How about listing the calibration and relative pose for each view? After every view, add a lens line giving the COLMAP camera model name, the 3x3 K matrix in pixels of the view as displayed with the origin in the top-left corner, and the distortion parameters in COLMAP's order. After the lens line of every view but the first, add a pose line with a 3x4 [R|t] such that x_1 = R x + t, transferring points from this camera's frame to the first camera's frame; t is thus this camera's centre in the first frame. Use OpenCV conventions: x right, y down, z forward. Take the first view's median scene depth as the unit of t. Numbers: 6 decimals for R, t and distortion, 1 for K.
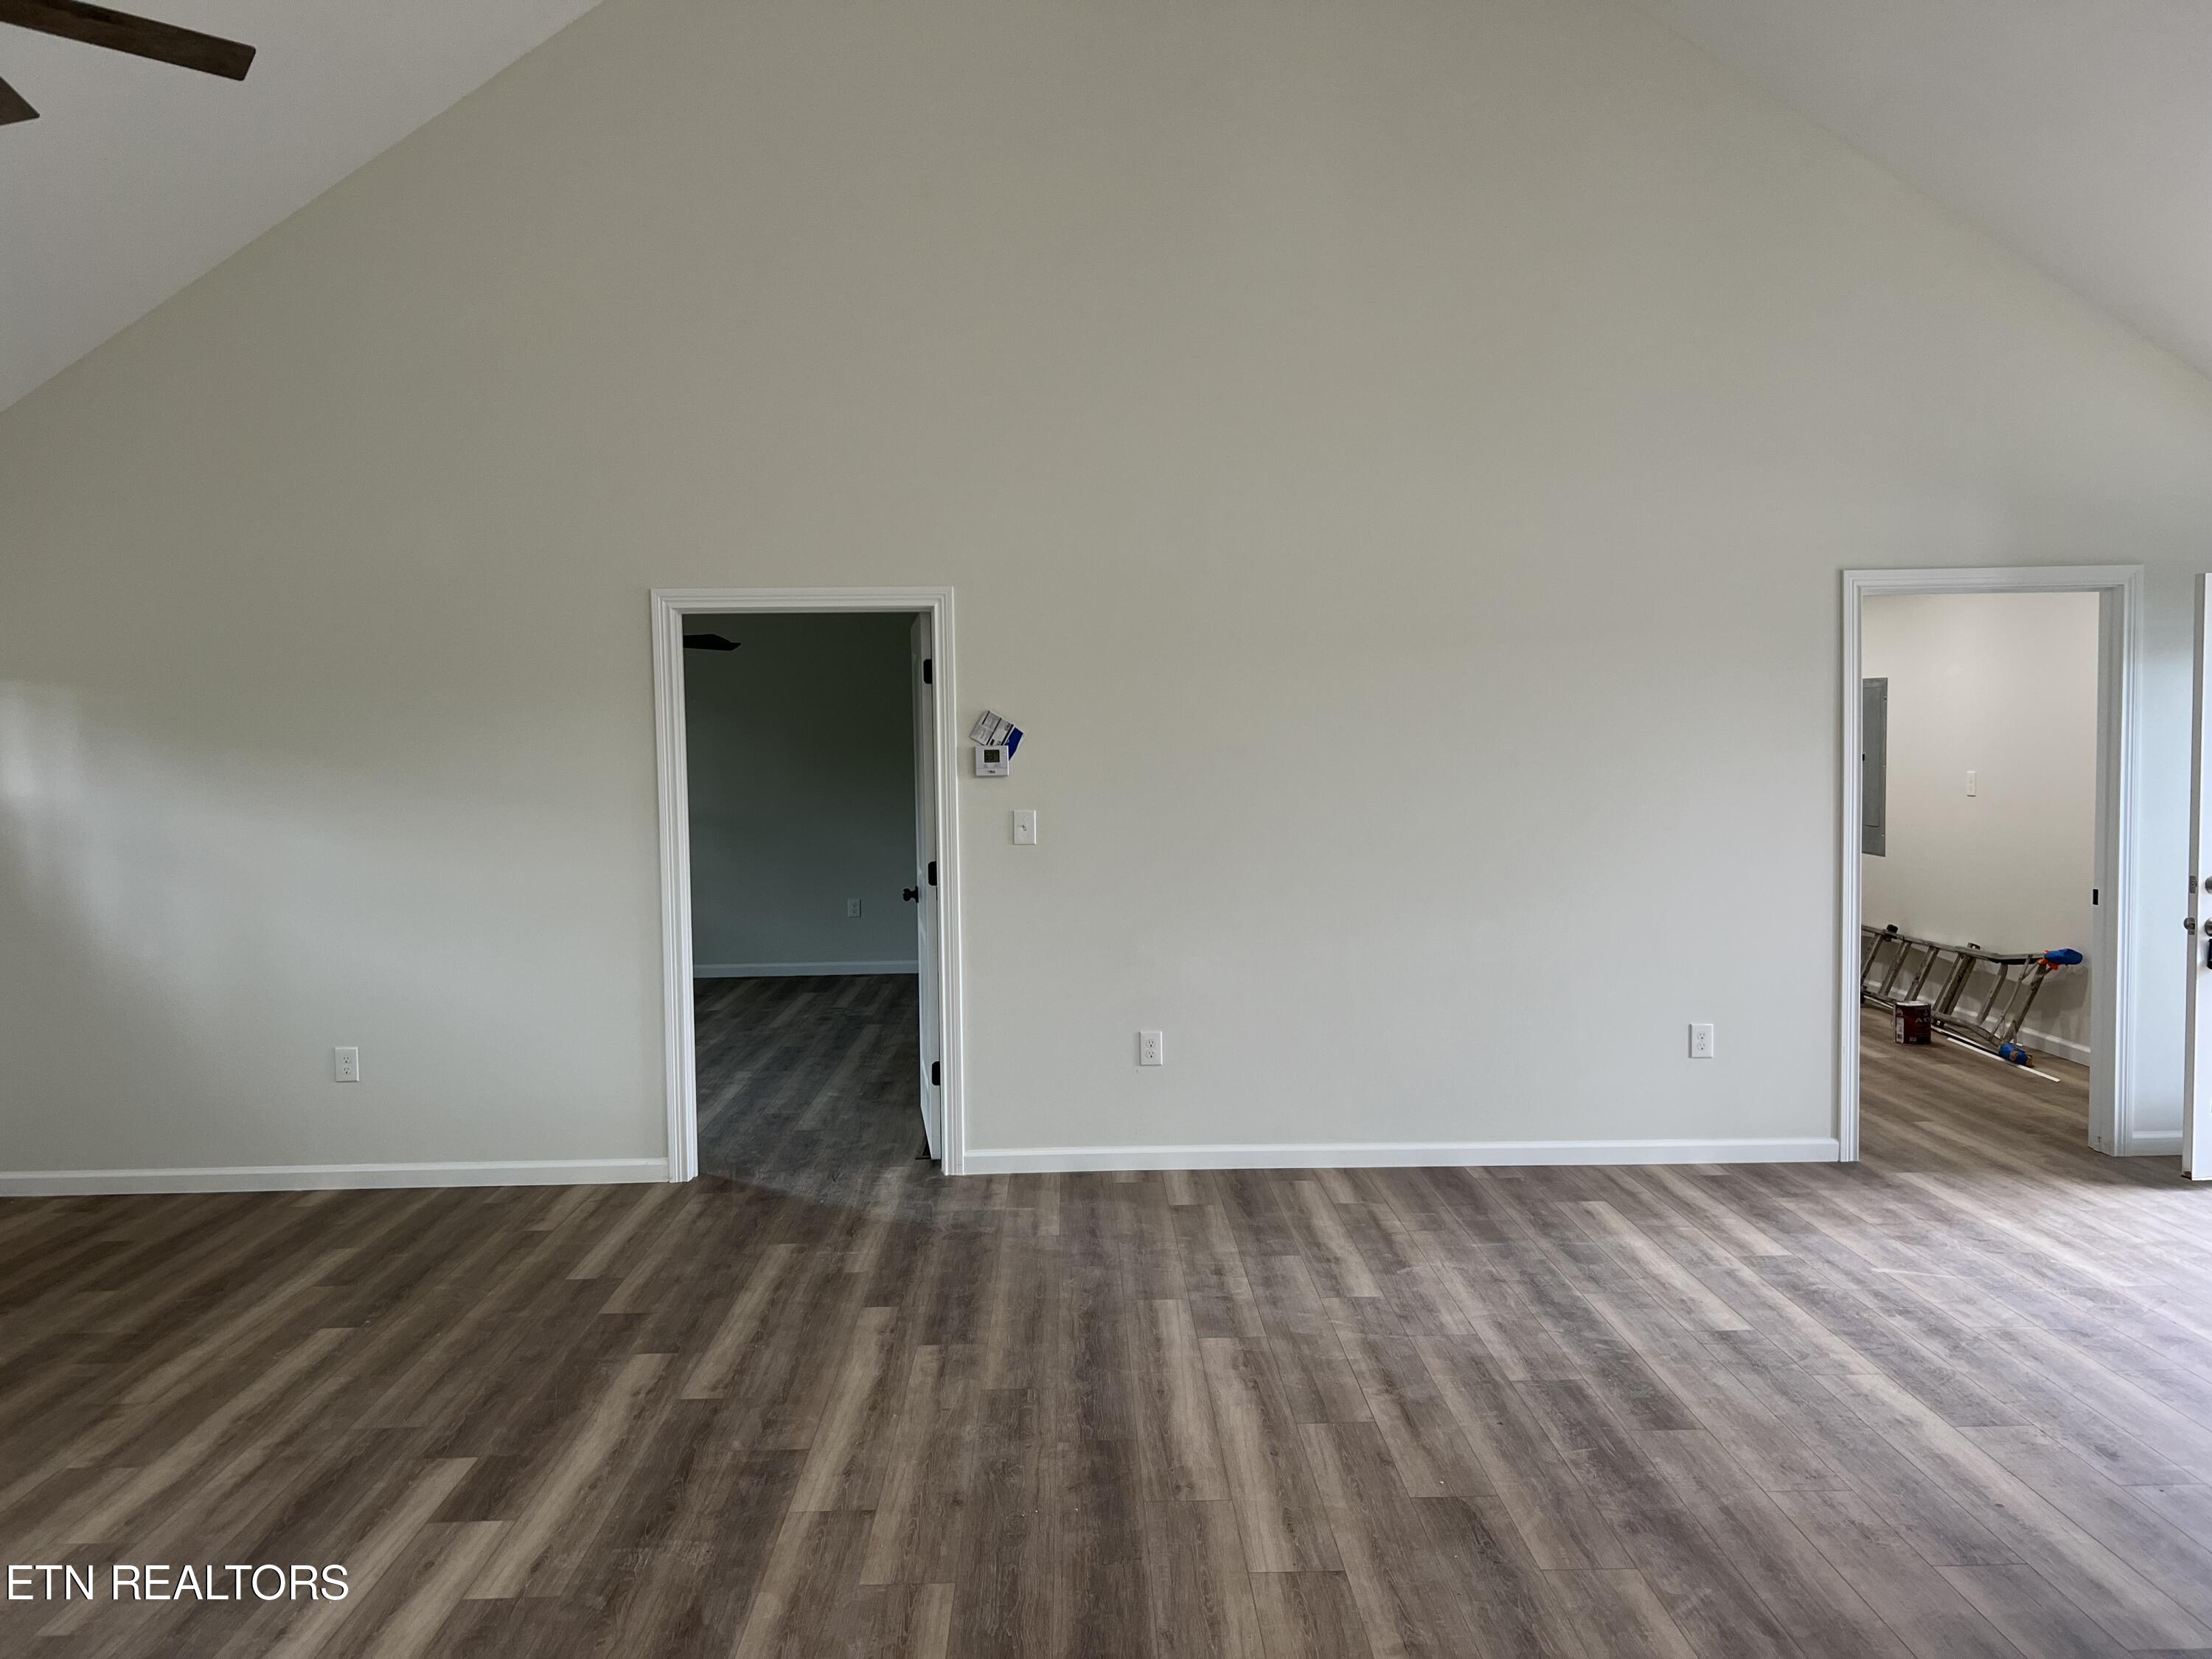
lens RADIAL K [[1641.7, 0, 1106.0], [0, 1641.7, 829.5], [0, 0, 1]] dist [0.024533, -0.002696]
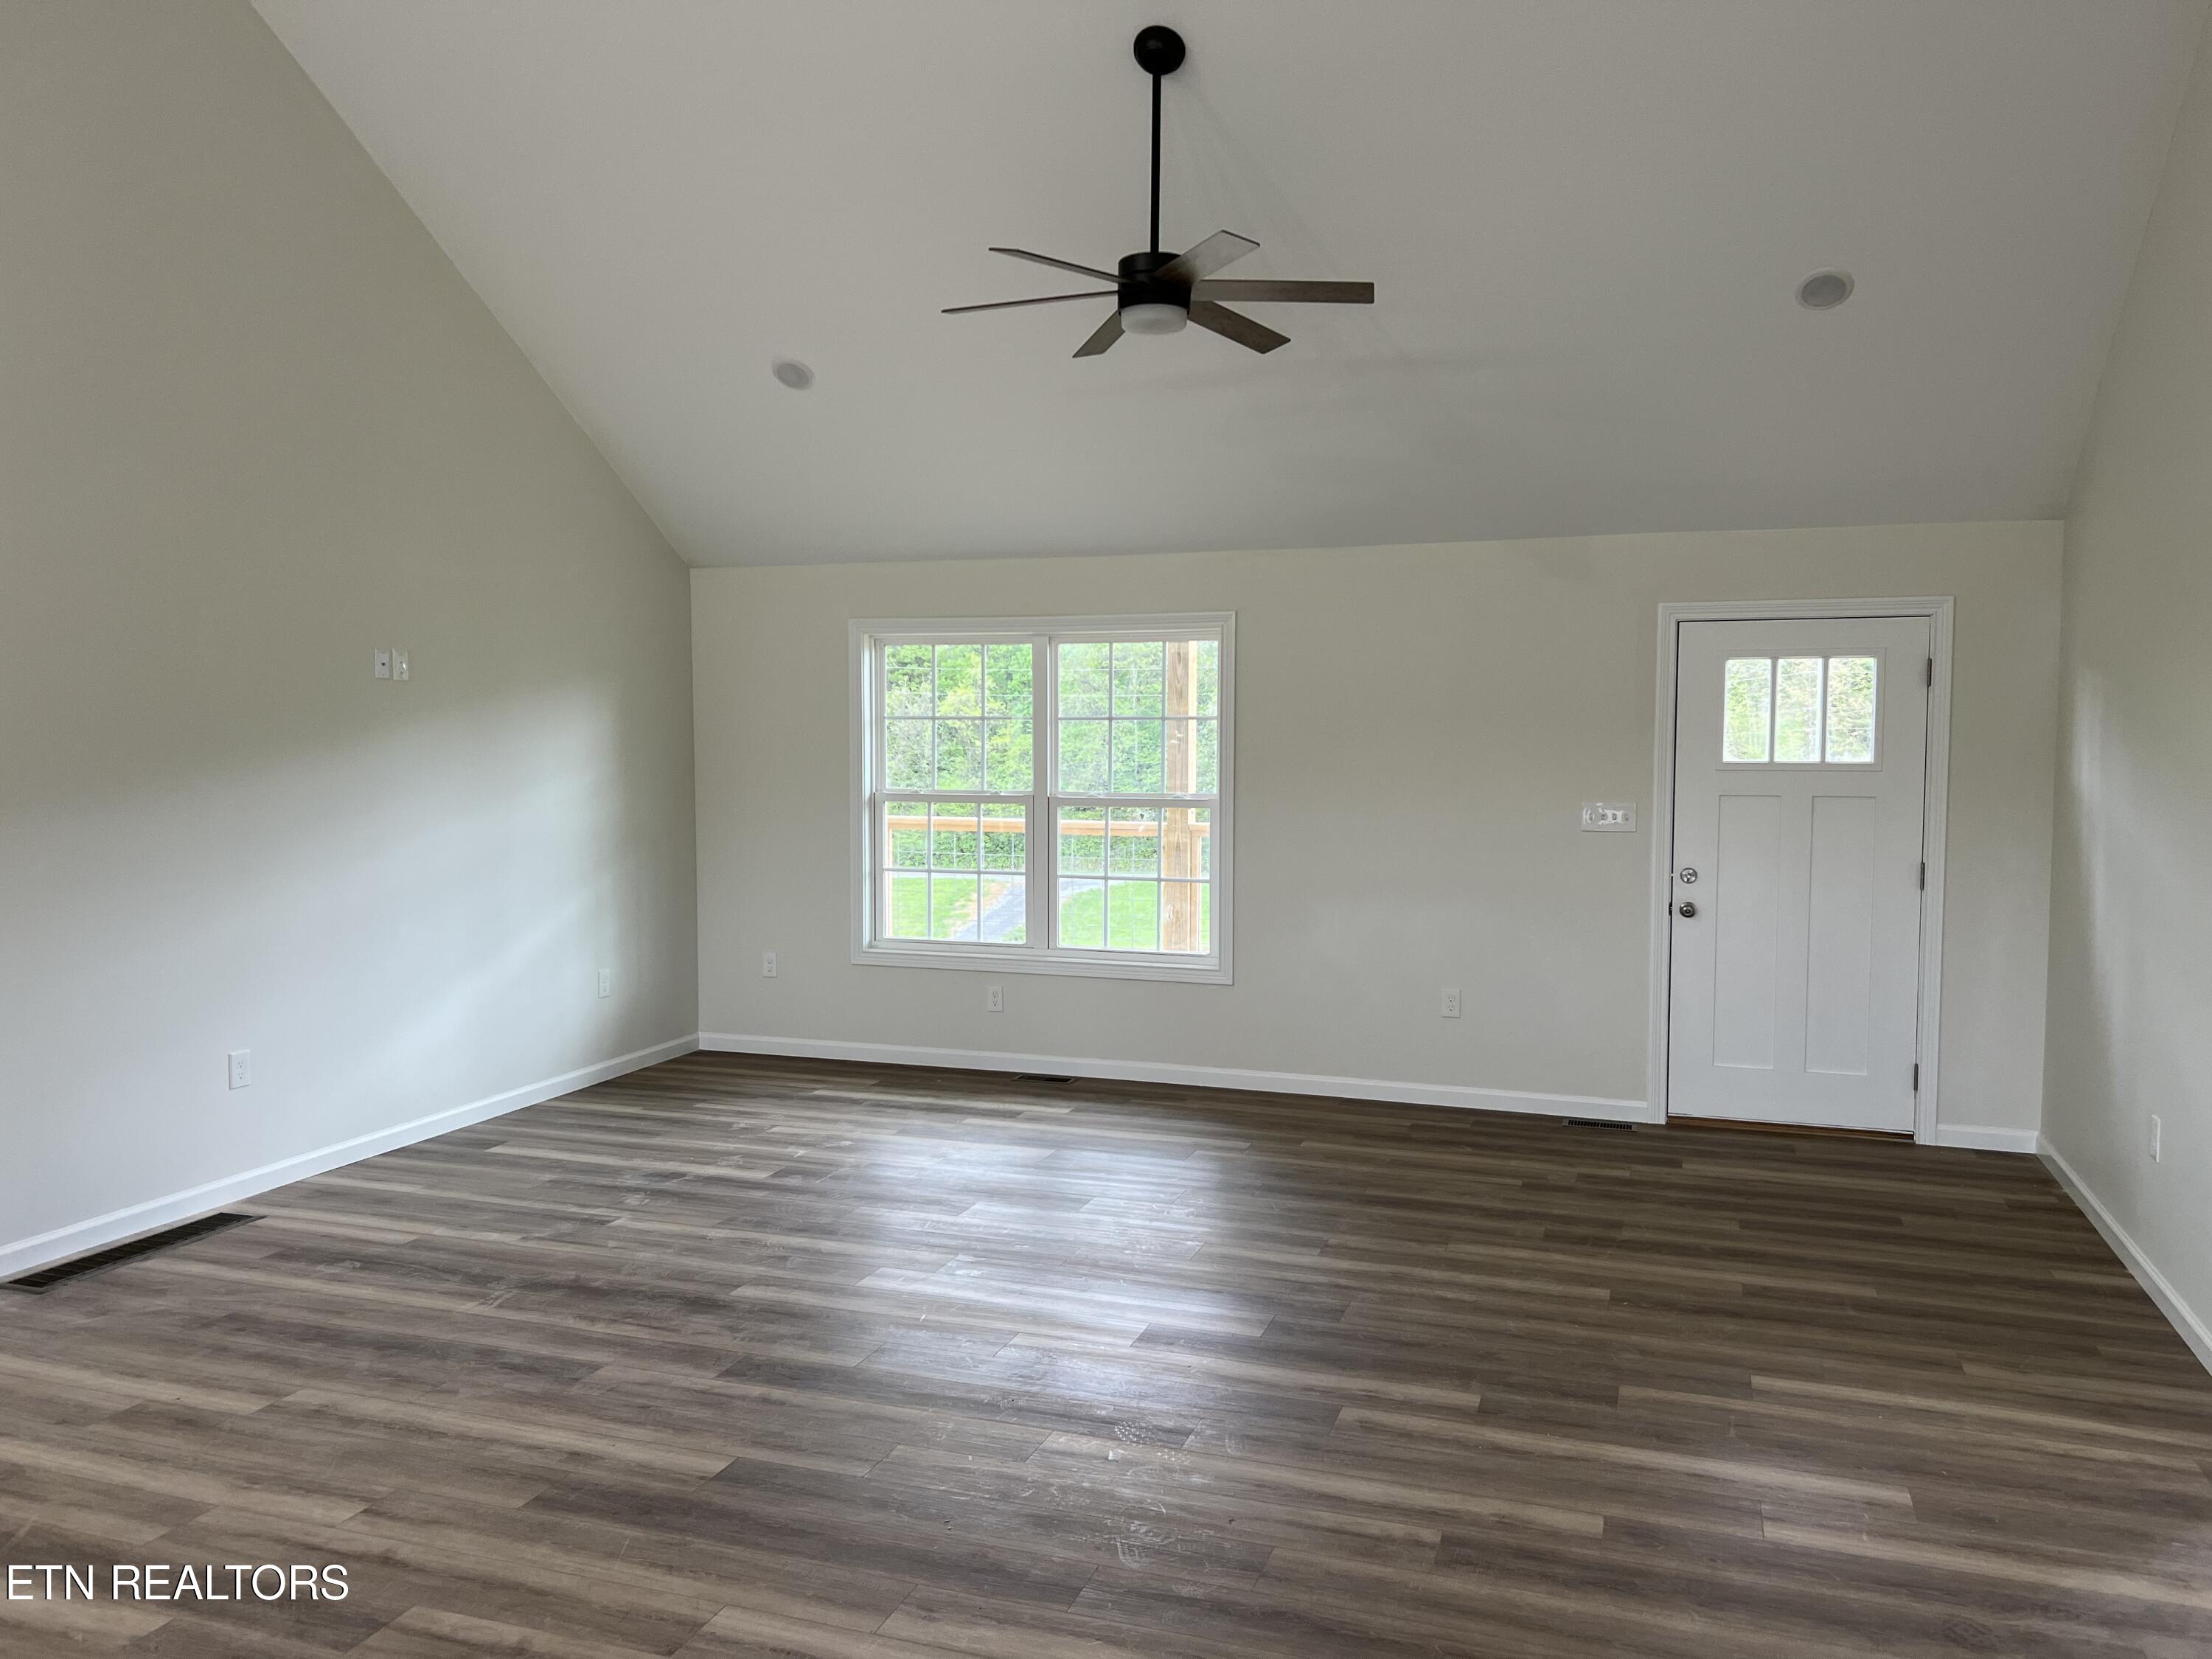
lens RADIAL K [[1641.7, 0, 1106.0], [0, 1641.7, 829.5], [0, 0, 1]] dist [0.024533, -0.002696]
pose [[-0.352326, 0.070047, -0.933252, 0.615682], [-0.046087, 0.994687, 0.092058, -0.077738], [0.934742, 0.075445, -0.347226, 1.041845]]
